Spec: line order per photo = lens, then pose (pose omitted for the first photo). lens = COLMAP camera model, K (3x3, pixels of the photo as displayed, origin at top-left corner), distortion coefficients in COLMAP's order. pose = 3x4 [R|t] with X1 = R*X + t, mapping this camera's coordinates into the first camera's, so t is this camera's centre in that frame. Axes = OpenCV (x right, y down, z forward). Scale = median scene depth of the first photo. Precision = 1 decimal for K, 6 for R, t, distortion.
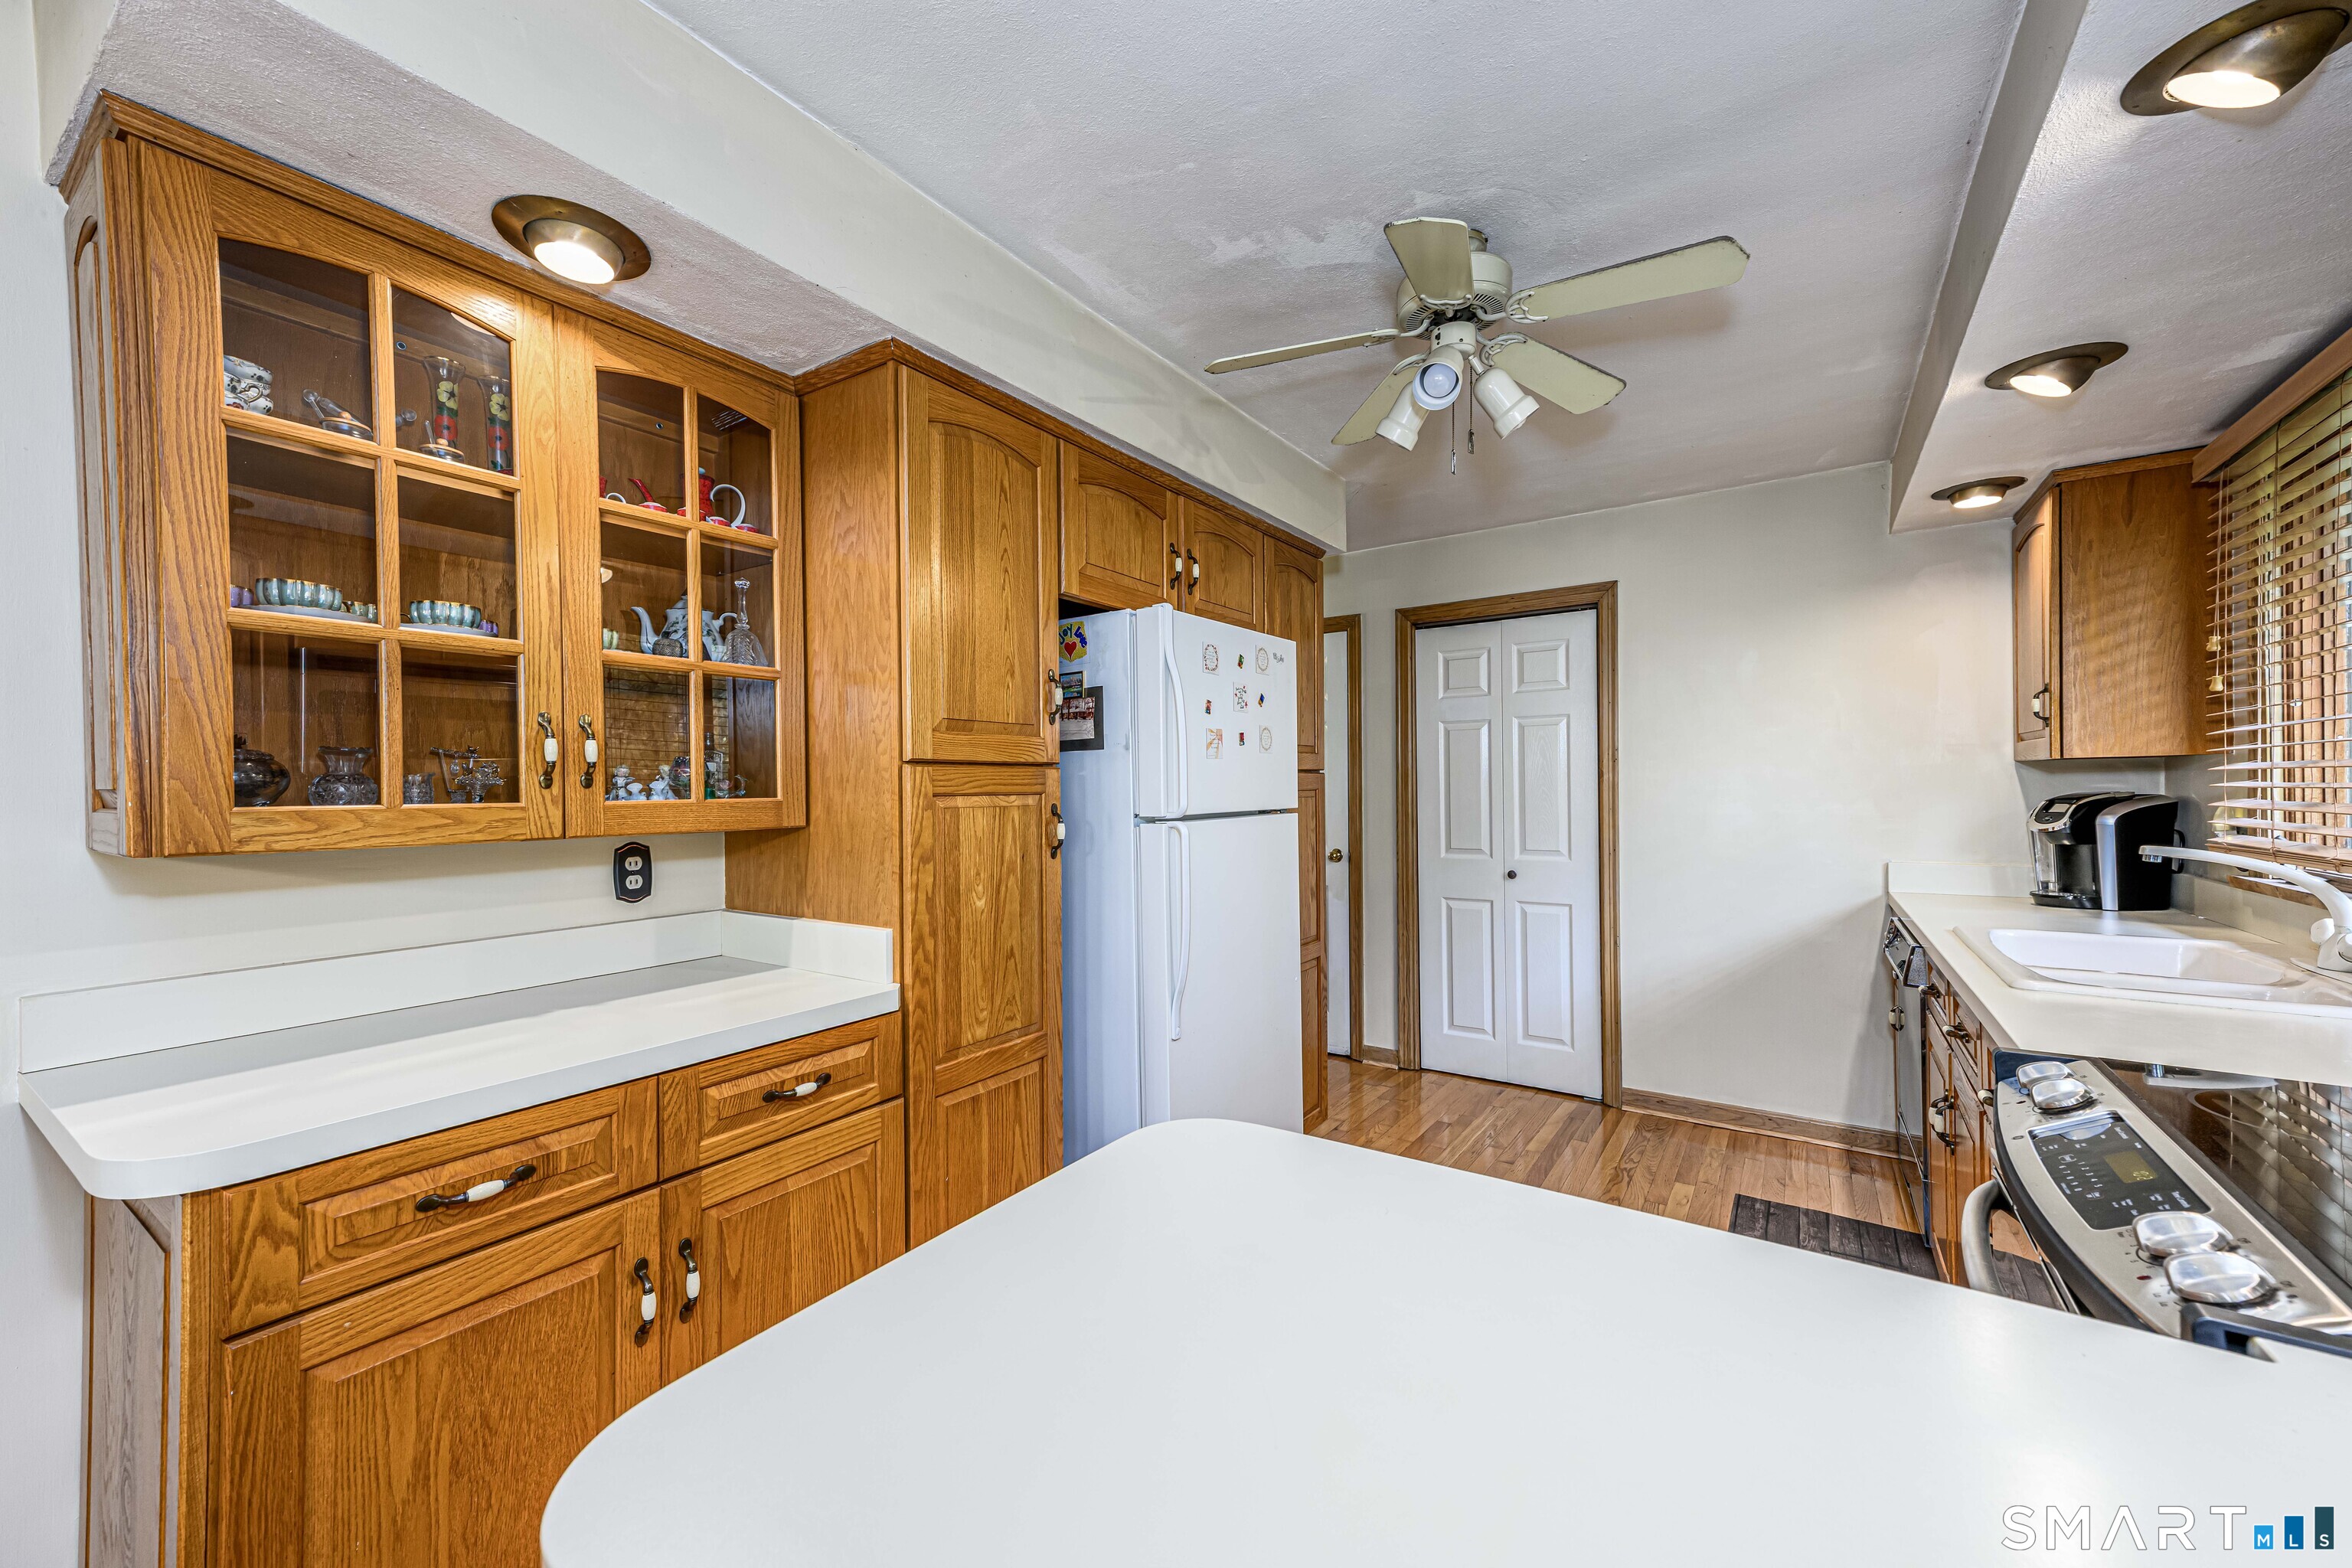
lens RADIAL K [[918.9, 0, 1162.1], [0, 918.9, 794.3], [0, 0, 1]] dist [0.024820, 0.000288]
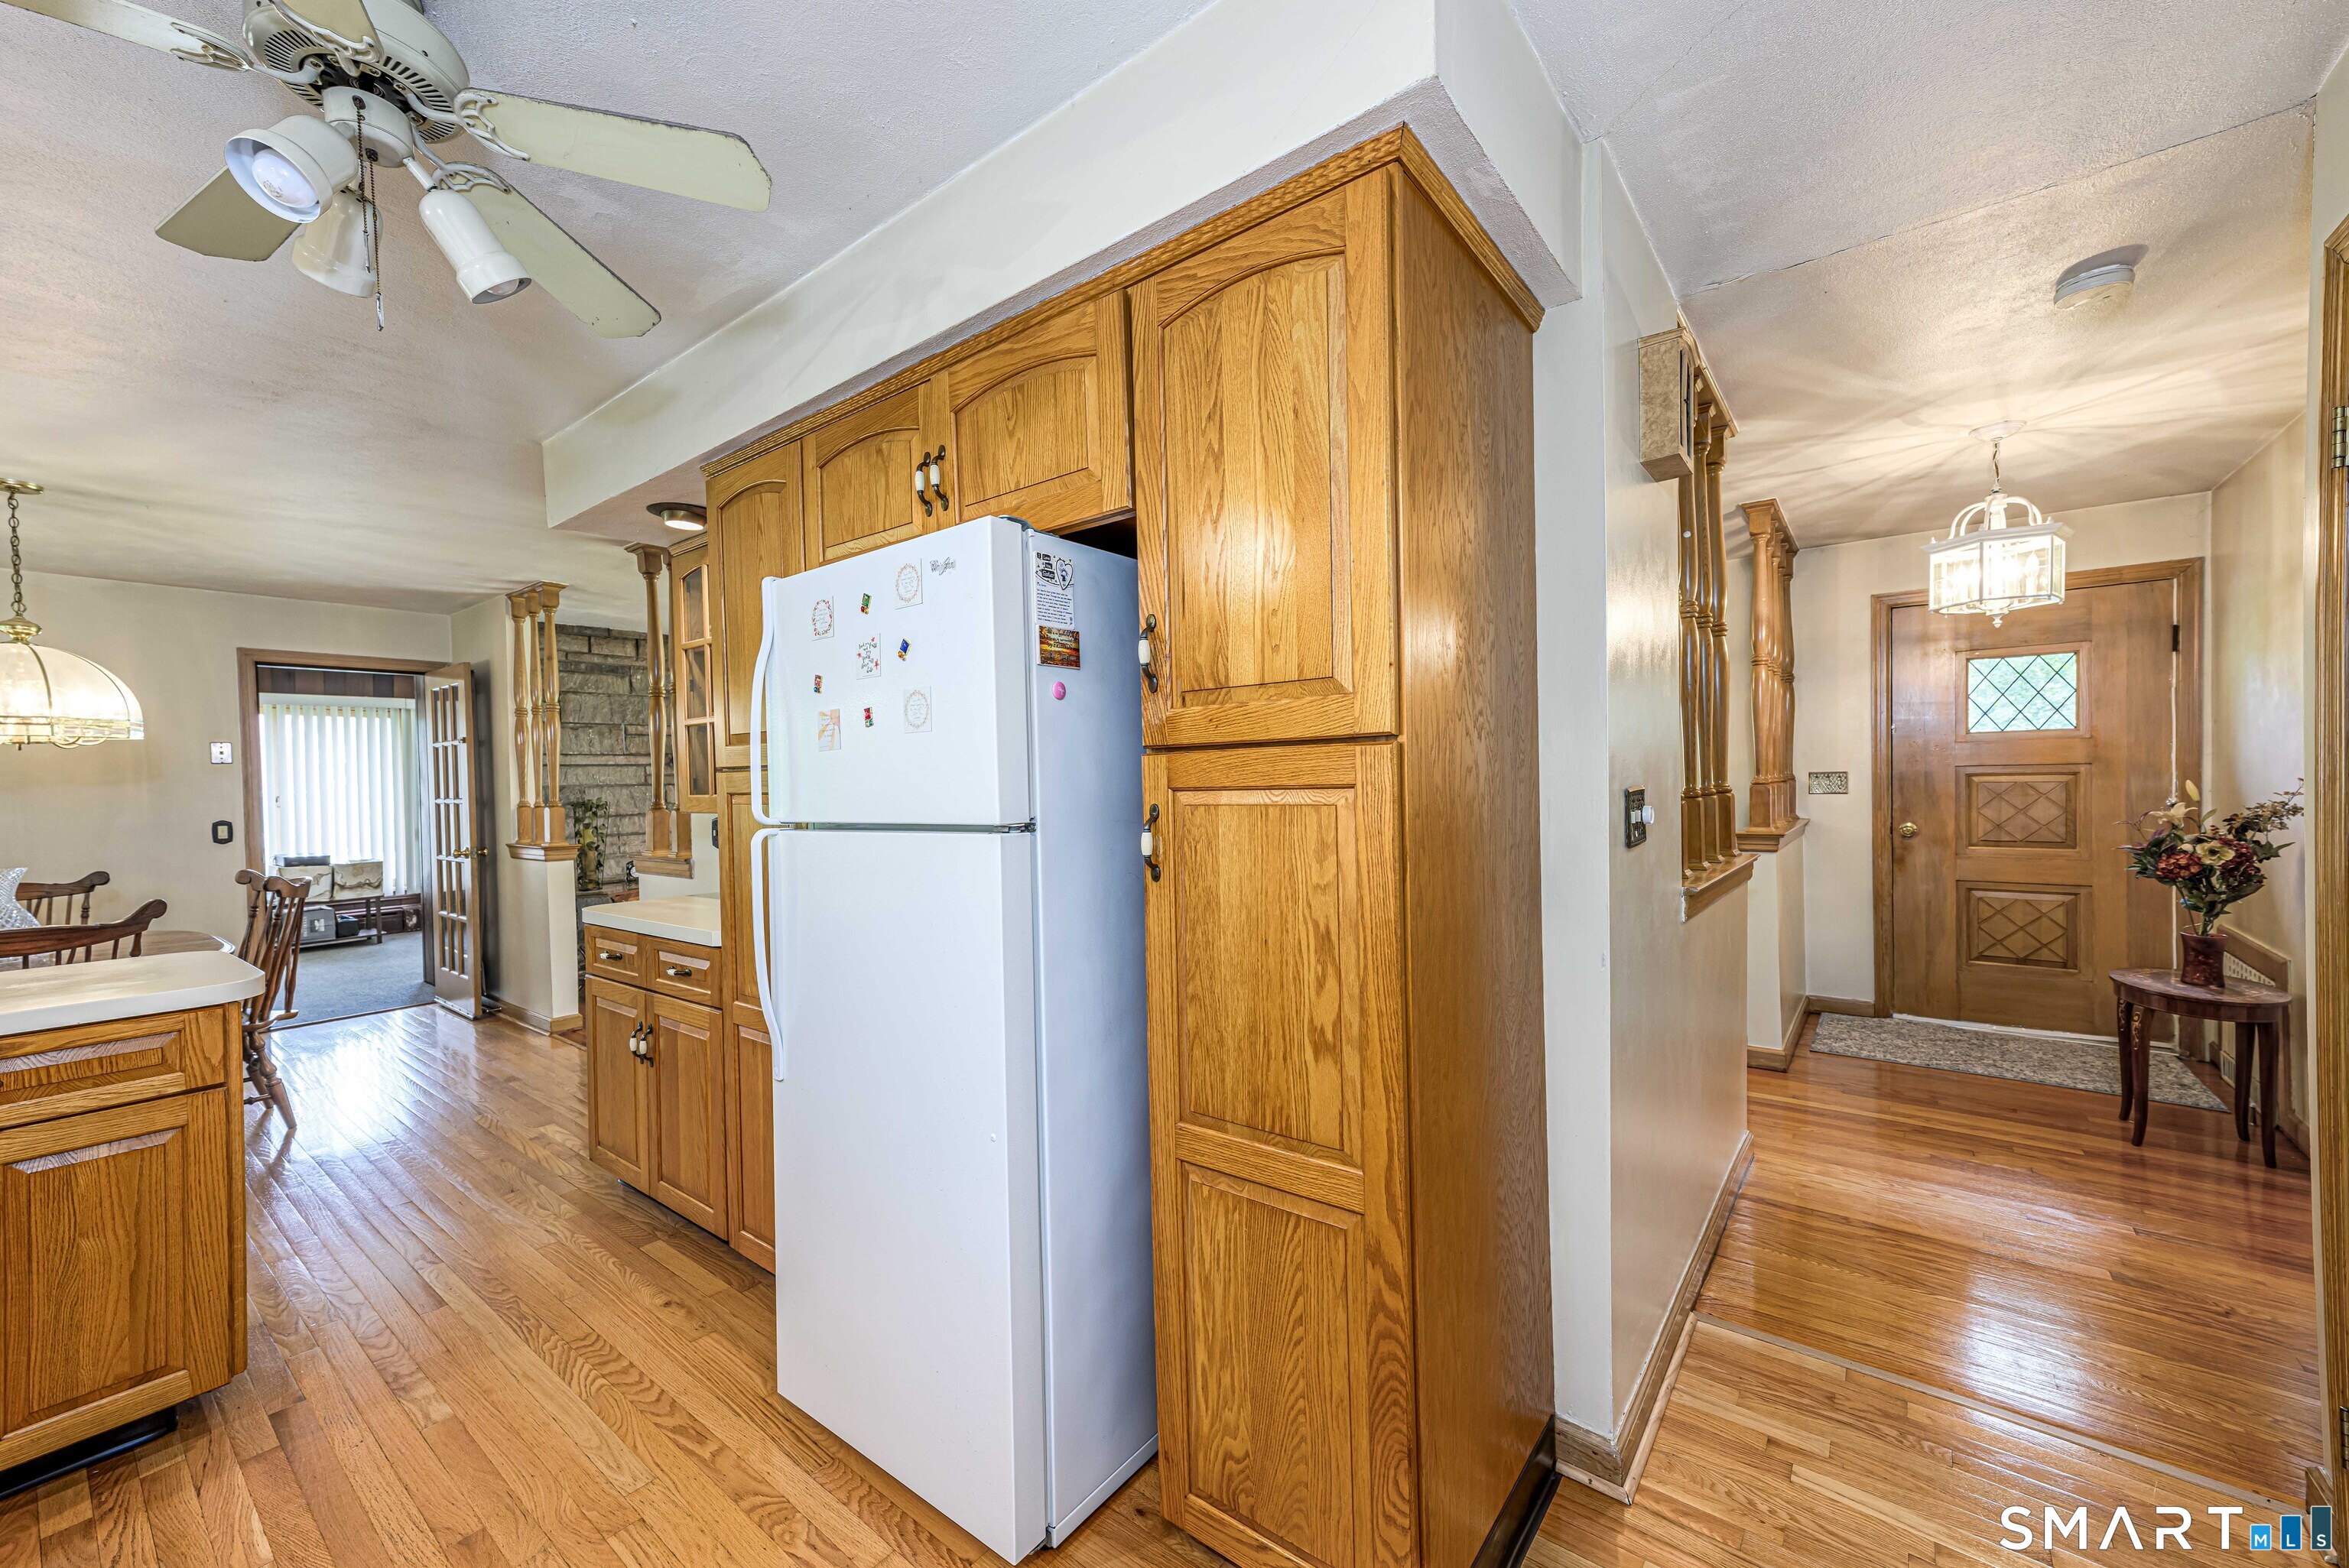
lens RADIAL K [[917.6, 0, 1160.7], [0, 917.6, 794.3], [0, 0, 1]] dist [0.024820, 0.000288]
pose [[-0.074599, 0.026408, -0.996864, 0.629933], [0.015040, 0.999565, 0.025354, -0.014260], [0.997100, -0.013102, -0.074964, 1.058707]]
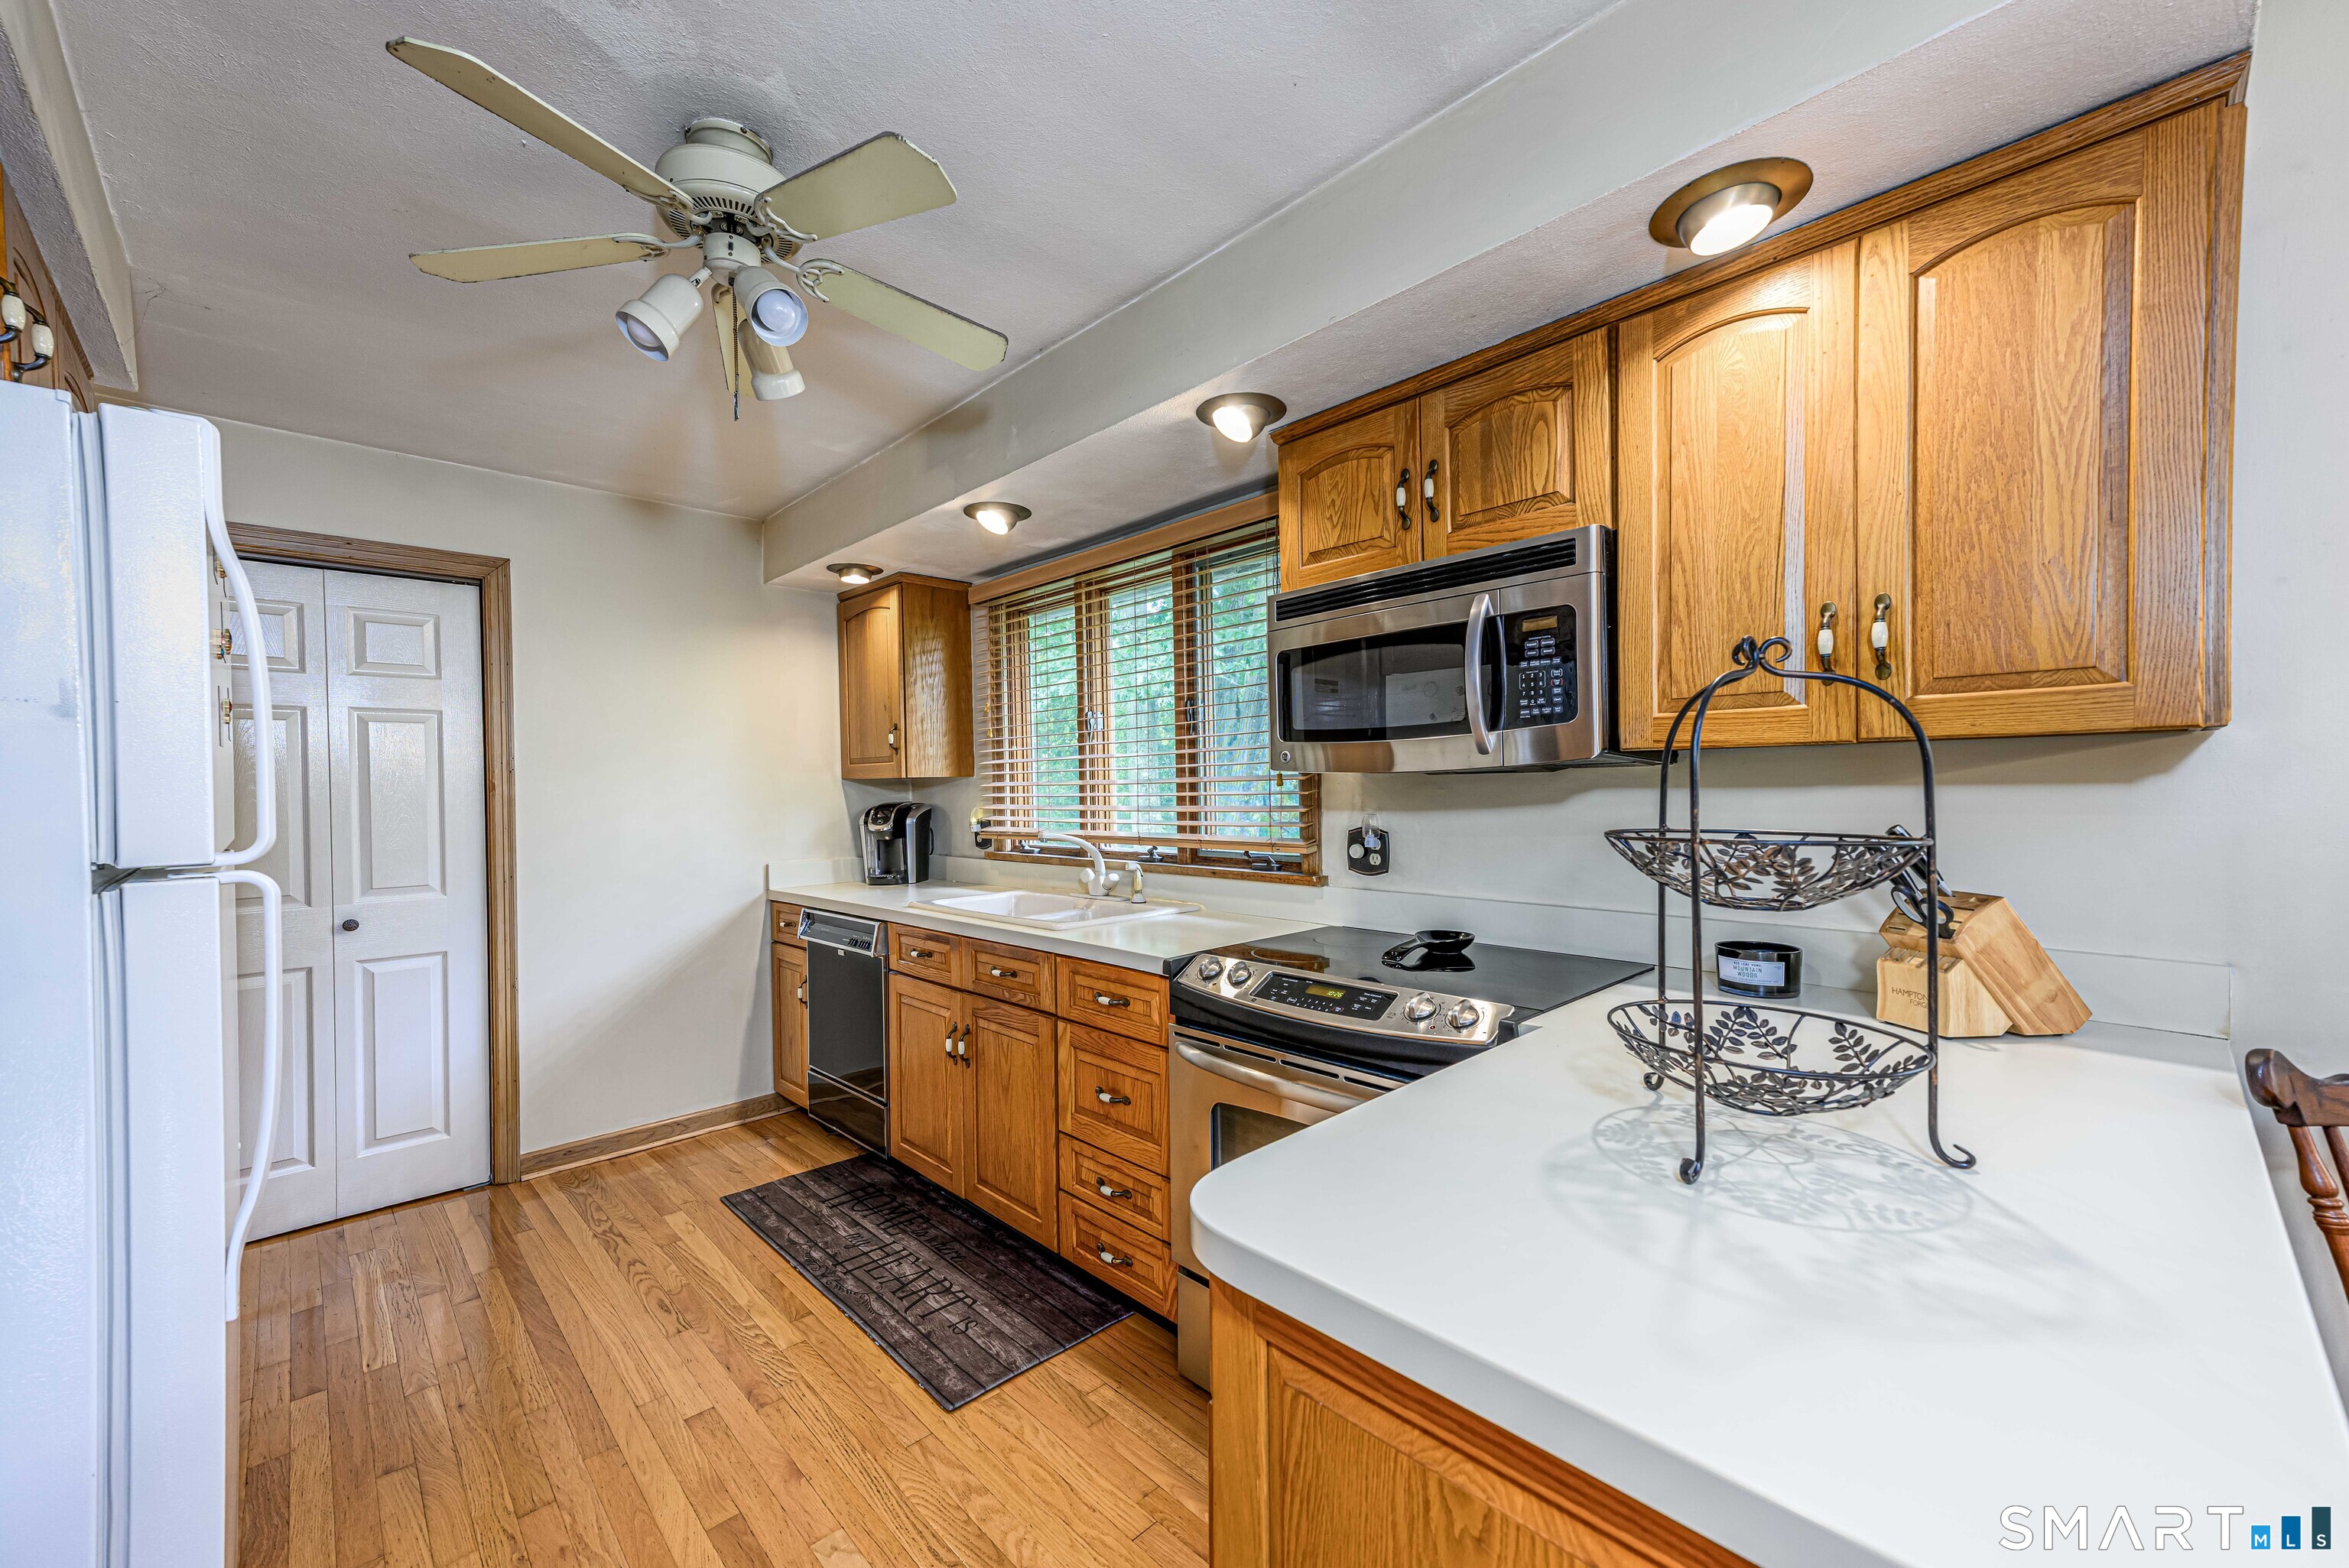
lens RADIAL K [[917.6, 0, 1160.7], [0, 917.6, 794.3], [0, 0, 1]] dist [0.024820, 0.000288]
pose [[0.213349, -0.000194, 0.976976, -0.272960], [0.018030, 0.999830, -0.003739, -0.001449], [-0.976810, 0.018413, 0.213317, 0.301604]]
